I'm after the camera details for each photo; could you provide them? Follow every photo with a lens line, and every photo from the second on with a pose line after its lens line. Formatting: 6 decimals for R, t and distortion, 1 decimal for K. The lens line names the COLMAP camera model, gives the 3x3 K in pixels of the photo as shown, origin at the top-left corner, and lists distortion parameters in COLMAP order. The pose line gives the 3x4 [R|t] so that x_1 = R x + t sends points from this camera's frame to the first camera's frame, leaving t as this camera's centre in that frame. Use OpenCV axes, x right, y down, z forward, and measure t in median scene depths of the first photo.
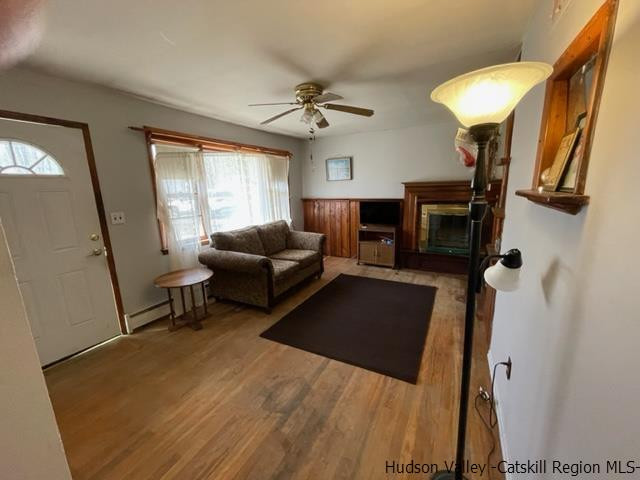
lens RADIAL K [[258.5, 0, 321.0], [0, 258.5, 238.1], [0, 0, 1]] dist [0.001813, 0.000071]
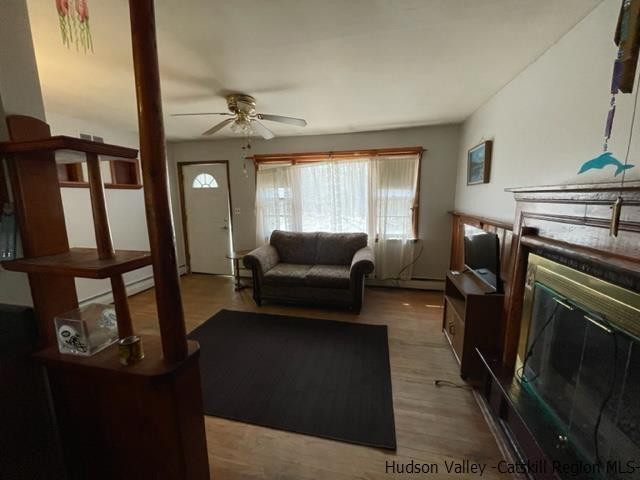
lens RADIAL K [[258.5, 0, 320.5], [0, 258.5, 238.3], [0, 0, 1]] dist [0.001813, 0.000071]
pose [[0.263825, 0.181907, -0.947262, 0.757822], [-0.188244, 0.972883, 0.134399, -0.169329], [0.946024, 0.142858, 0.290914, 0.745220]]
